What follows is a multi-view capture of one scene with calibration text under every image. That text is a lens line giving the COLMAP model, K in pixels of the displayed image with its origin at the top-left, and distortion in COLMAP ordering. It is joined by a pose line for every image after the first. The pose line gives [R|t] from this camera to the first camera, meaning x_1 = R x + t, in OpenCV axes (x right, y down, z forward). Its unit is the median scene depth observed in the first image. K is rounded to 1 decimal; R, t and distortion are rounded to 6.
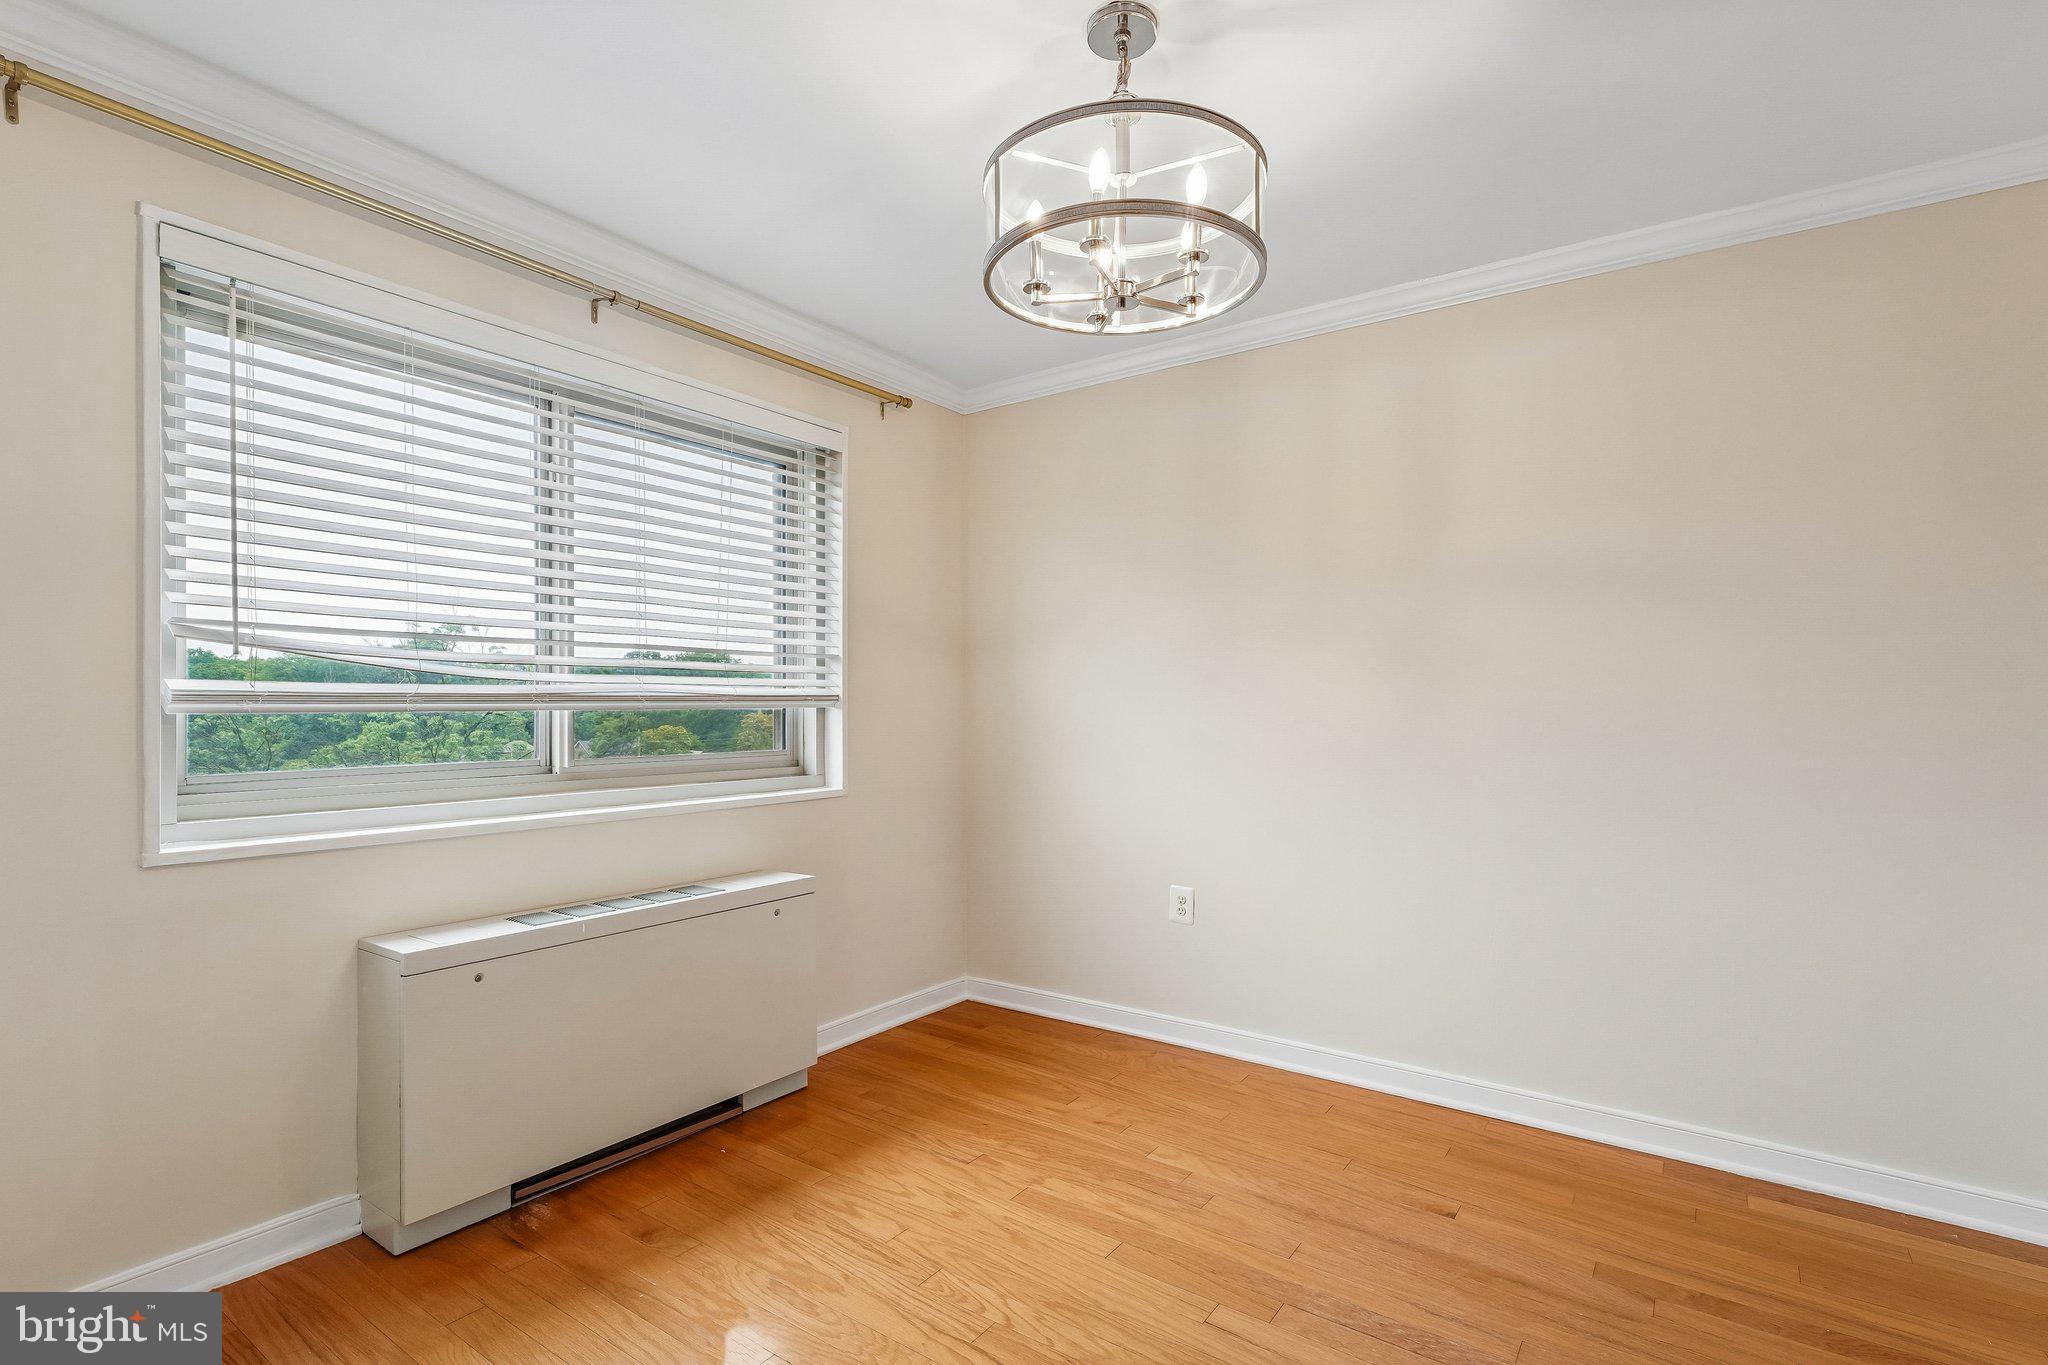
lens RADIAL K [[1004.9, 0, 1011.5], [0, 1004.9, 684.0], [0, 0, 1]] dist [0.013562, -0.000163]
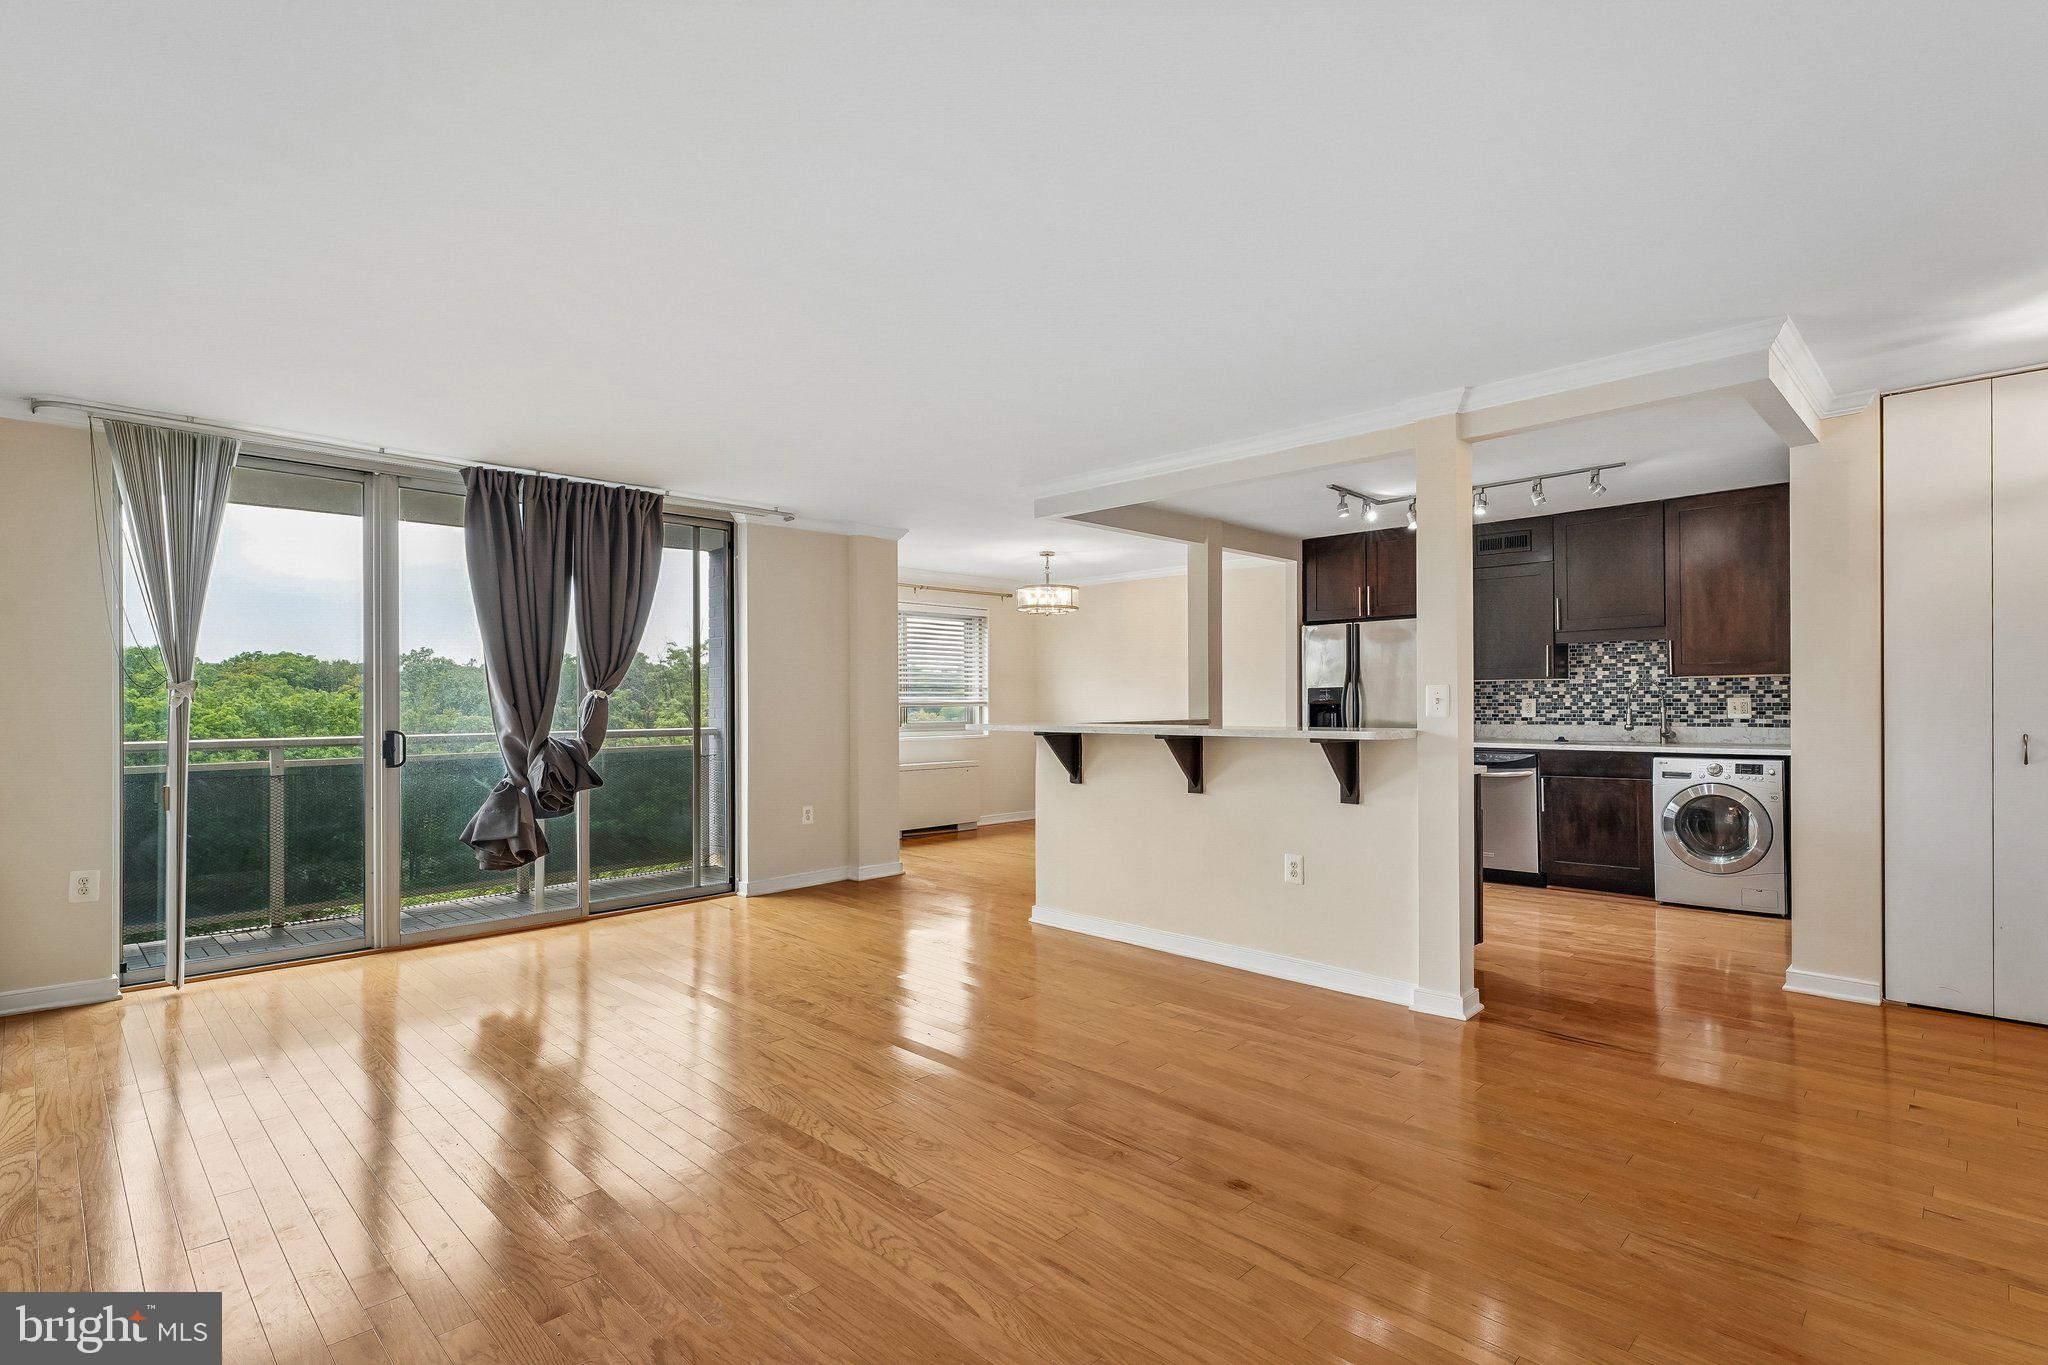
lens RADIAL K [[978.1, 0, 1016.2], [0, 978.1, 701.6], [0, 0, 1]] dist [0.010497, -0.000064]
pose [[0.985164, -0.005631, -0.171522, 0.386348], [0.009089, 0.999771, 0.019383, -0.042928], [0.171373, -0.020654, 0.984990, -1.717060]]
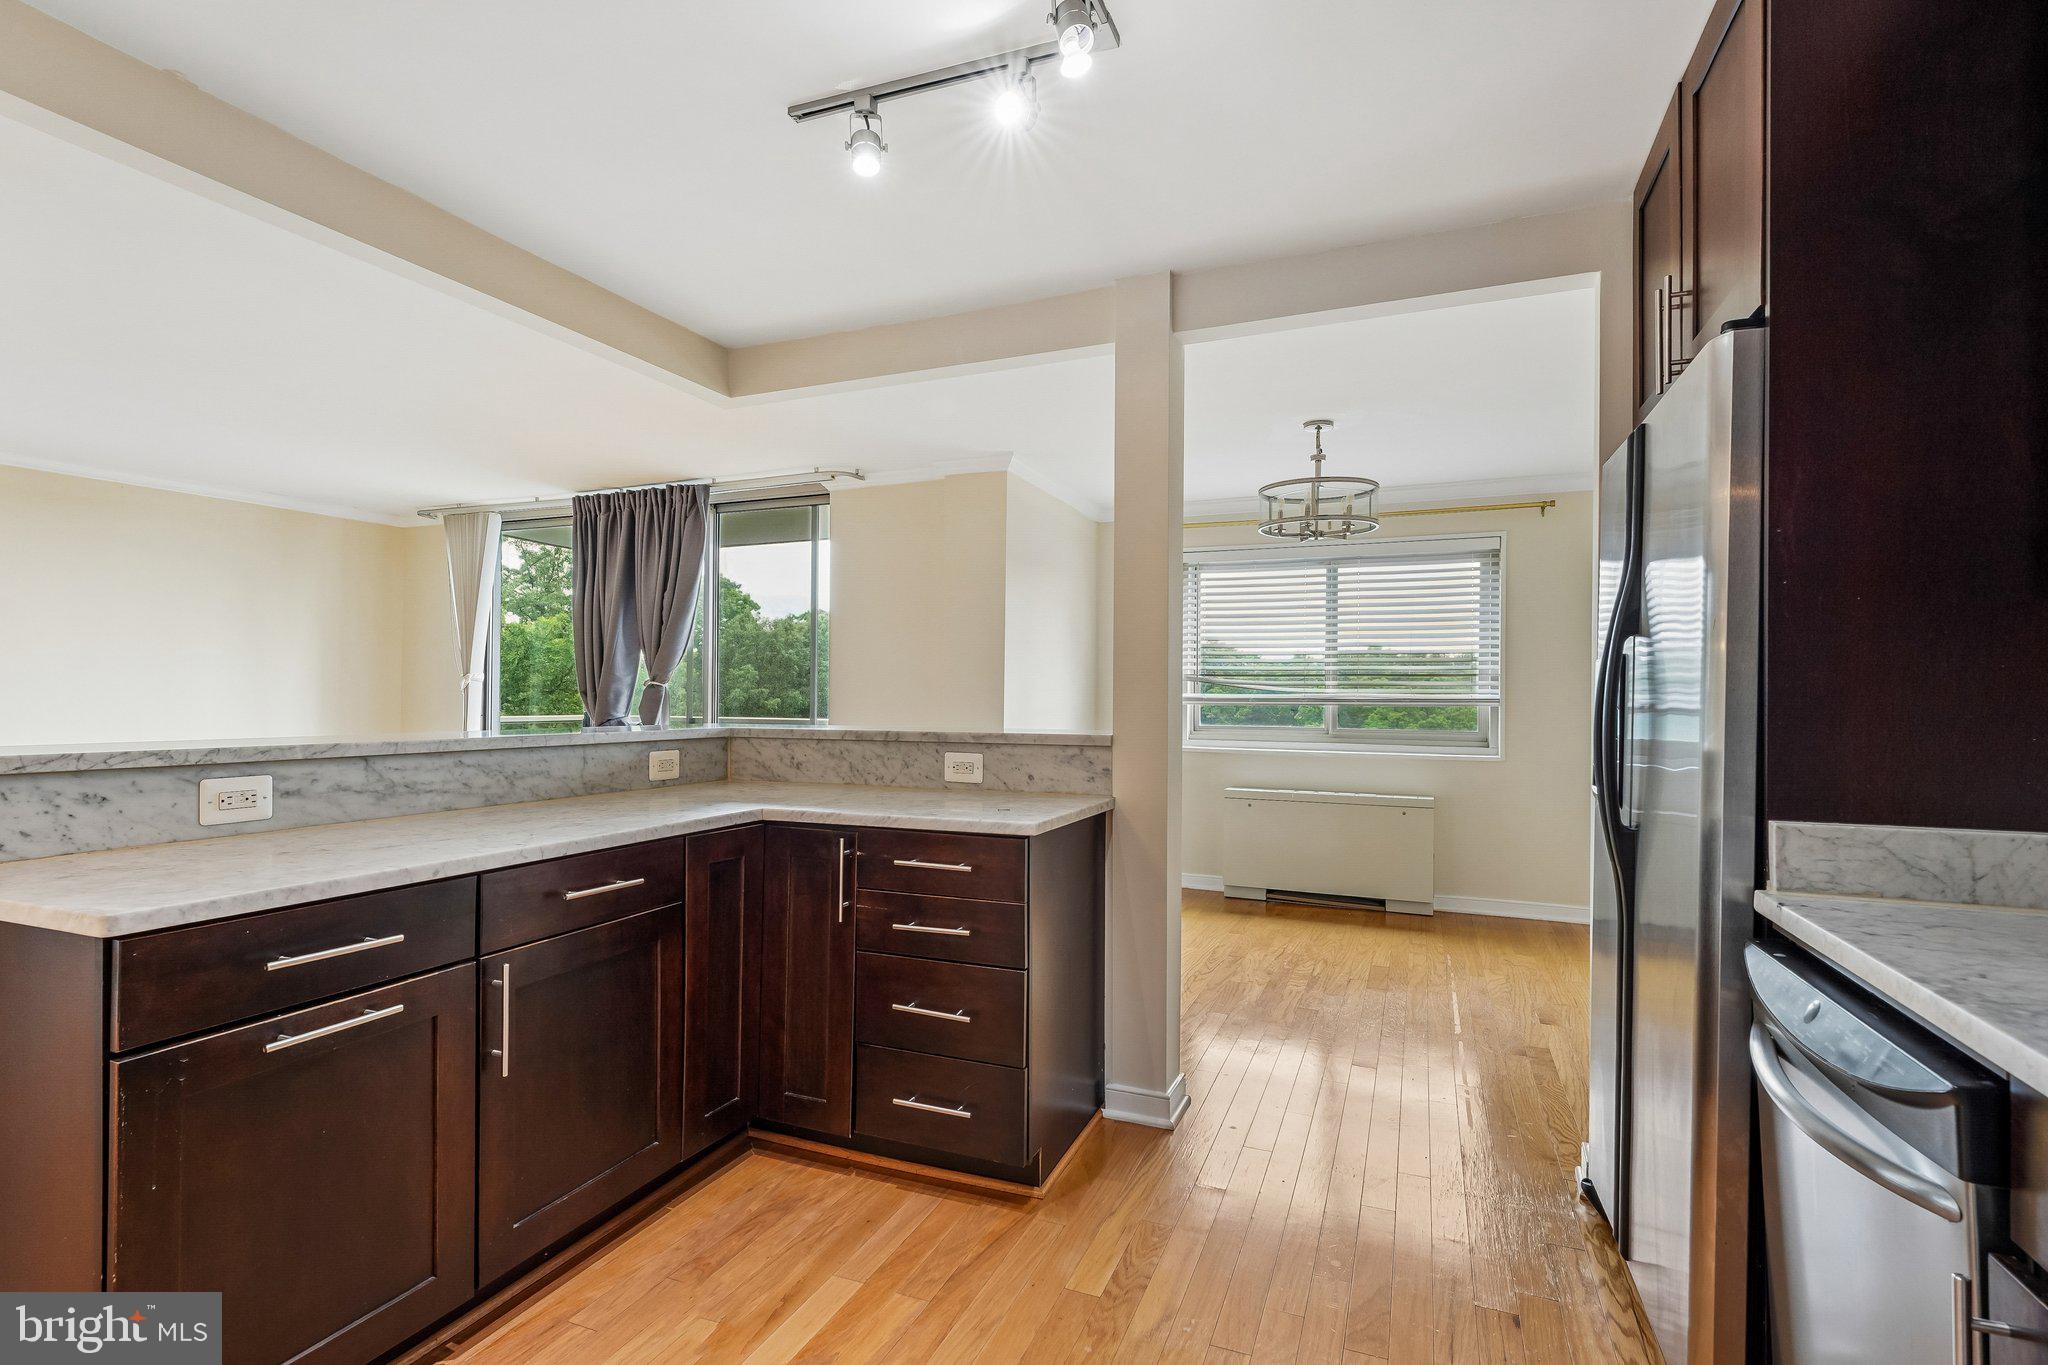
lens RADIAL K [[979.2, 0, 1018.9], [0, 979.2, 685.5], [0, 0, 1]] dist [0.009843, -0.001177]
pose [[0.210461, -0.009386, -0.977557, 1.209477], [0.012098, 0.999902, -0.006996, -0.007856], [0.977527, -0.010355, 0.210554, -0.087971]]
